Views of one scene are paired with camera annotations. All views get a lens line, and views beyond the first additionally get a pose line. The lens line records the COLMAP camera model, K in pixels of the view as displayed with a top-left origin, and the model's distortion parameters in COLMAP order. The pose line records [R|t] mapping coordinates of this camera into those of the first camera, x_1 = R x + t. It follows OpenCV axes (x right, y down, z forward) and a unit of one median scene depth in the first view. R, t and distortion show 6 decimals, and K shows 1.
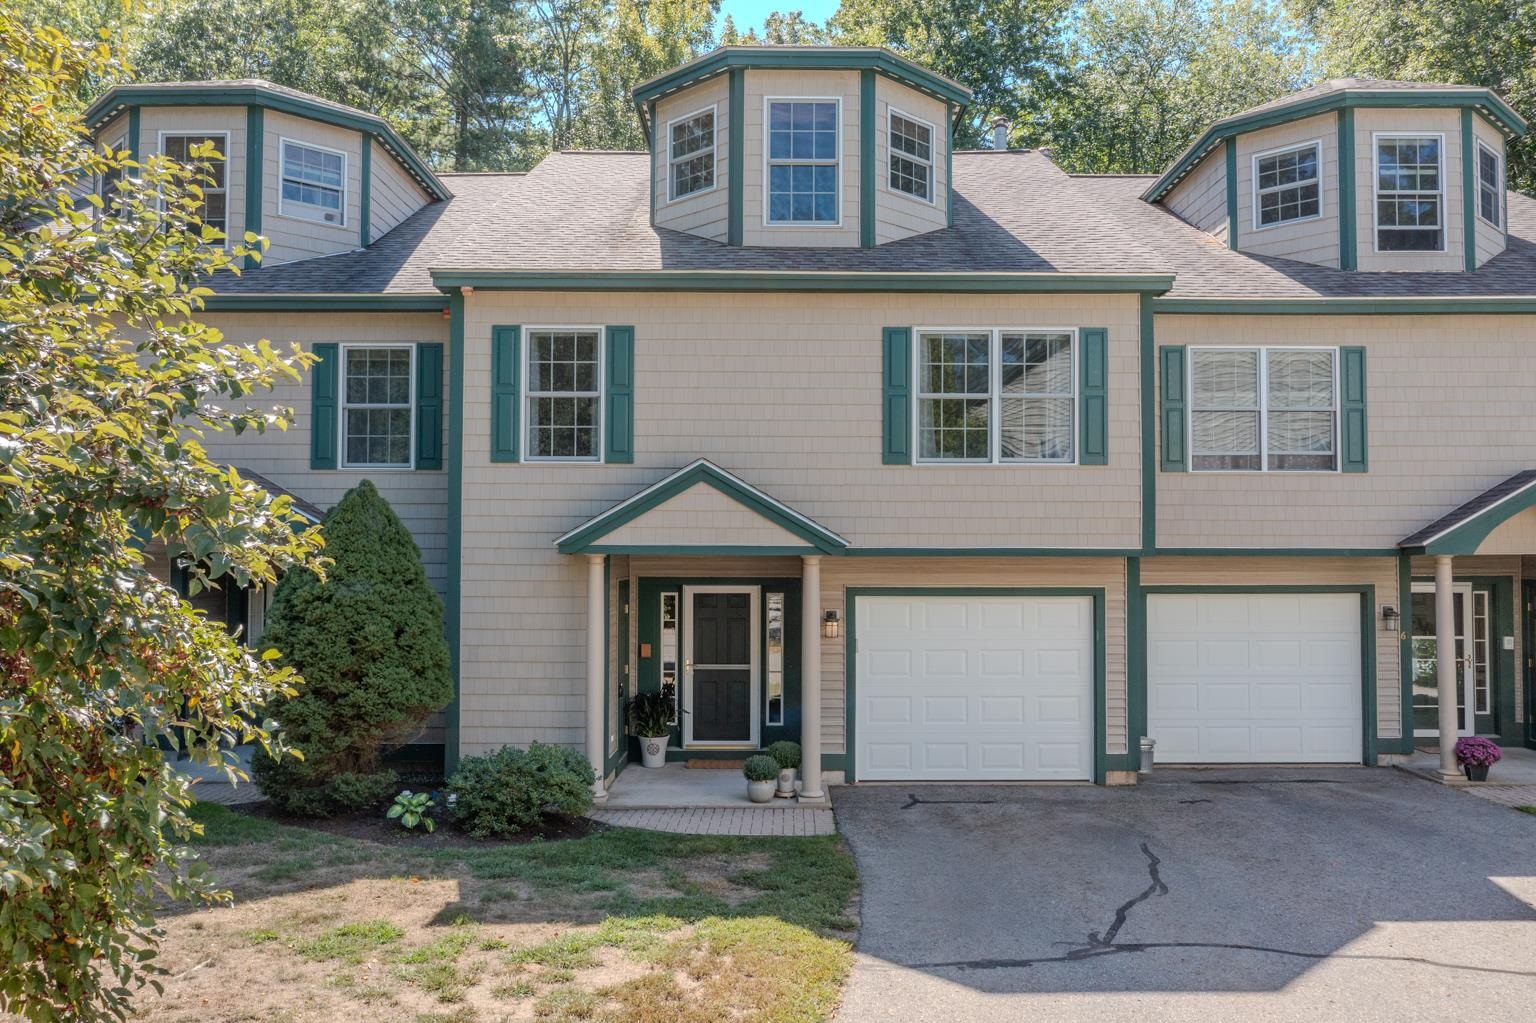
lens RADIAL K [[1129.6, 0, 762.2], [0, 1129.6, 506.3], [0, 0, 1]] dist [-0.009687, -0.003083]
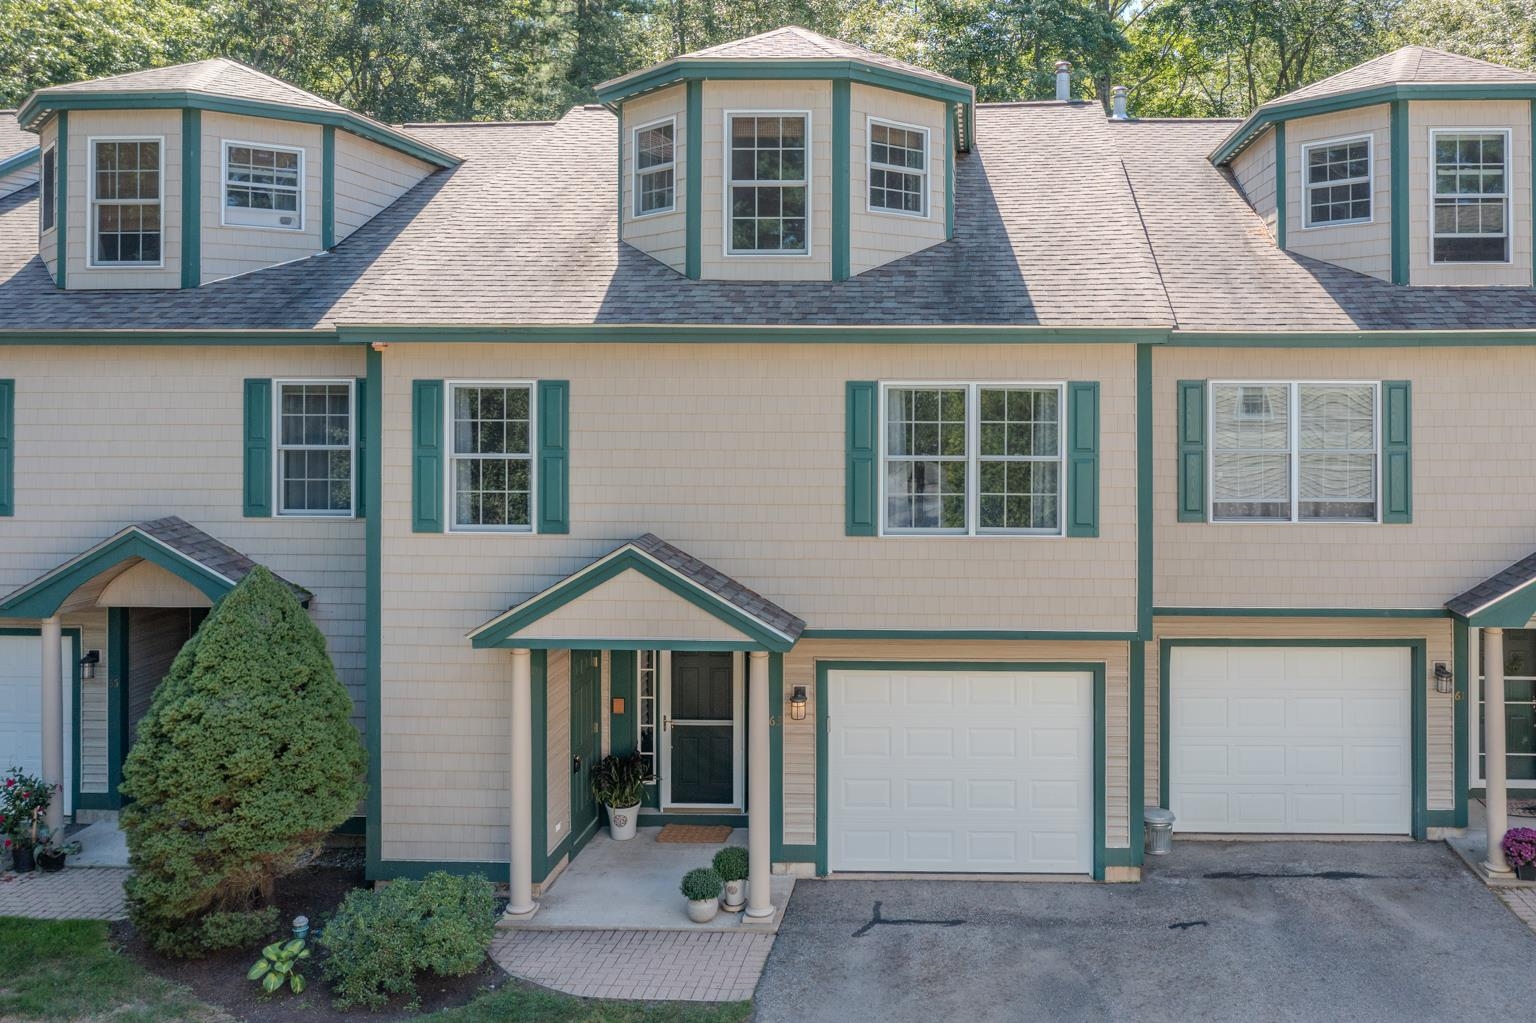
lens RADIAL K [[1214.0, 0, 771.2], [0, 1214.0, 515.1], [0, 0, 1]] dist [-0.013577, -0.000728]
pose [[0.999577, -0.002468, -0.028973, 0.065717], [0.003189, 0.999686, 0.024870, -0.067246], [0.028902, -0.024952, 0.999271, 0.036086]]
